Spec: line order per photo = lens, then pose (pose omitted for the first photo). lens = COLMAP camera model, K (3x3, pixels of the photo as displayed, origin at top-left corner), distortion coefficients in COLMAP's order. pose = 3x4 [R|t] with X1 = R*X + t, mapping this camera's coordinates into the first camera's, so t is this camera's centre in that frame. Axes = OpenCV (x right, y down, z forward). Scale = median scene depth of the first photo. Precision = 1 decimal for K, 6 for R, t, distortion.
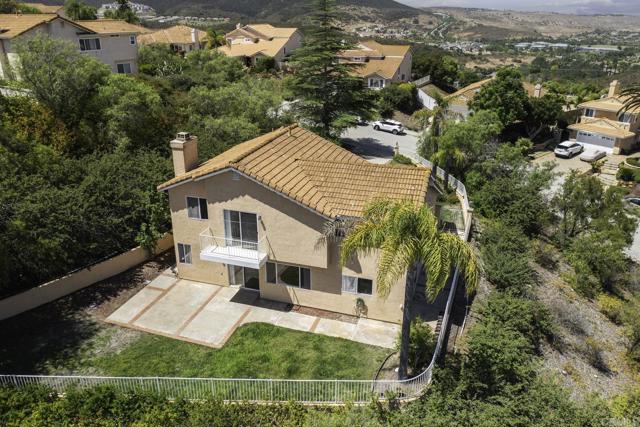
lens RADIAL K [[501.2, 0, 317.4], [0, 501.2, 214.4], [0, 0, 1]] dist [-0.018197, 0.011297]
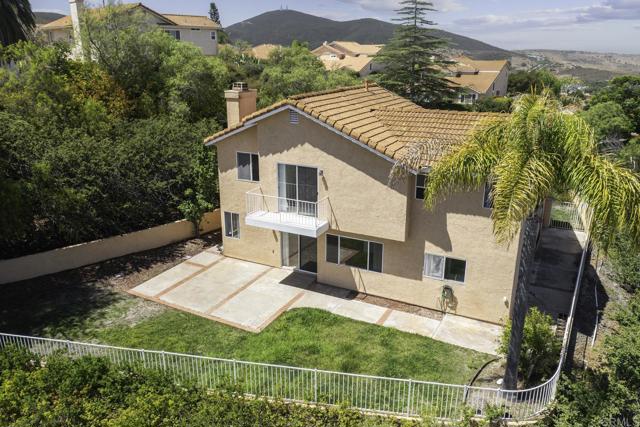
lens RADIAL K [[501.2, 0, 317.9], [0, 501.2, 215.6], [0, 0, 1]] dist [-0.018197, 0.011297]
pose [[0.985949, 0.050569, -0.159211, 0.006906], [-0.062252, 0.995654, -0.069271, 0.107079], [0.155016, 0.078209, 0.984811, 0.193559]]
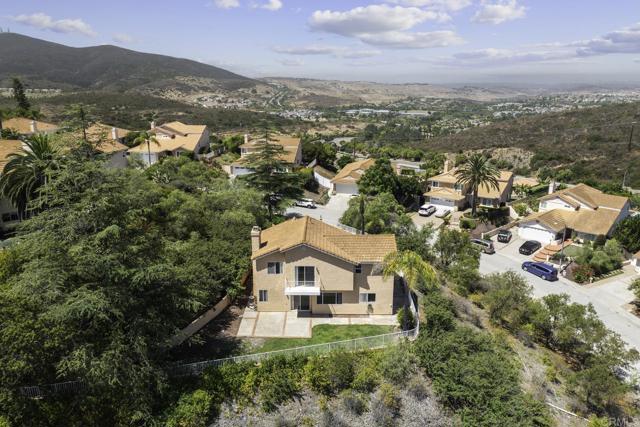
lens RADIAL K [[501.2, 0, 319.2], [0, 501.2, 215.1], [0, 0, 1]] dist [-0.018197, 0.011297]
pose [[0.951581, -0.077143, 0.297561, -0.550382], [0.113170, 0.987928, -0.105788, 0.008286], [-0.285808, 0.134340, 0.948824, -0.701981]]
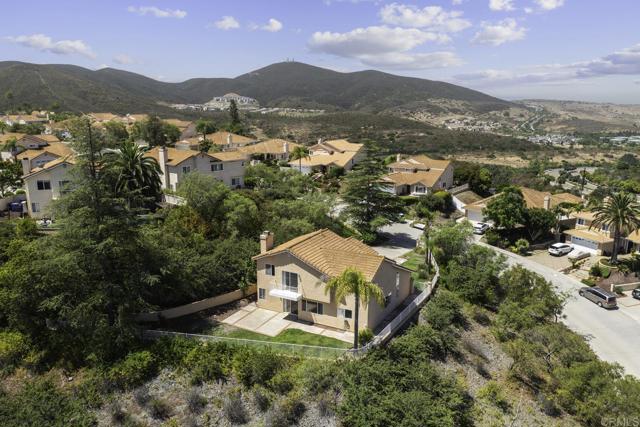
lens RADIAL K [[501.2, 0, 318.4], [0, 501.2, 214.3], [0, 0, 1]] dist [-0.018197, 0.011297]
pose [[0.984451, 0.042525, -0.170437, 0.250428], [-0.070066, 0.984791, -0.158990, 0.066105], [0.161084, 0.168460, 0.972457, -0.847139]]
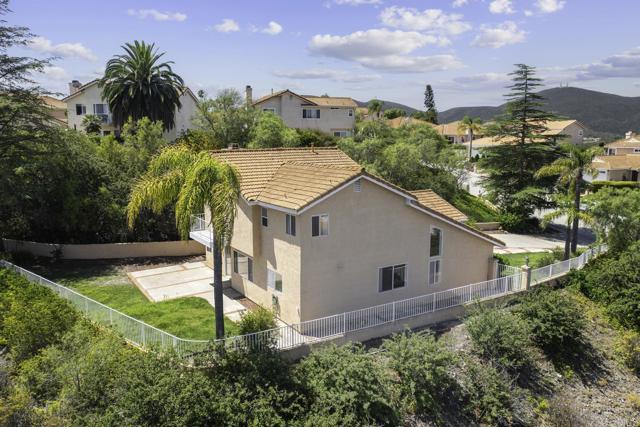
lens RADIAL K [[501.2, 0, 316.5], [0, 501.2, 213.8], [0, 0, 1]] dist [-0.018197, 0.011297]
pose [[0.775056, 0.102052, -0.623597, 0.615628], [-0.238708, 0.961032, -0.139412, 0.111427], [0.585069, 0.256910, 0.769215, 0.228575]]
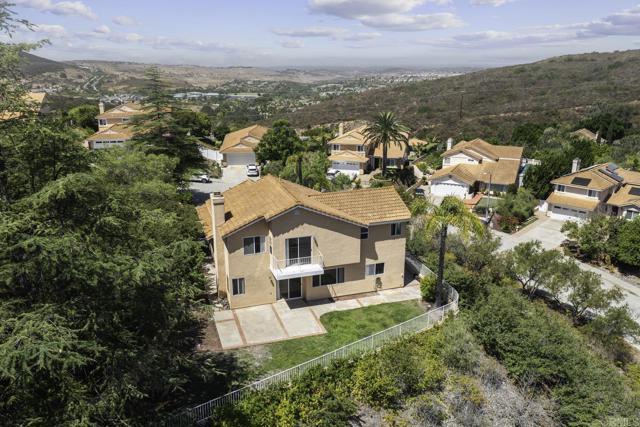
lens RADIAL K [[501.2, 0, 321.2], [0, 501.2, 211.2], [0, 0, 1]] dist [-0.018197, 0.011297]
pose [[0.794030, -0.169628, 0.583731, -0.756512], [0.227424, 0.973436, -0.026485, -0.021243], [-0.563732, 0.153784, 0.811515, -0.131822]]
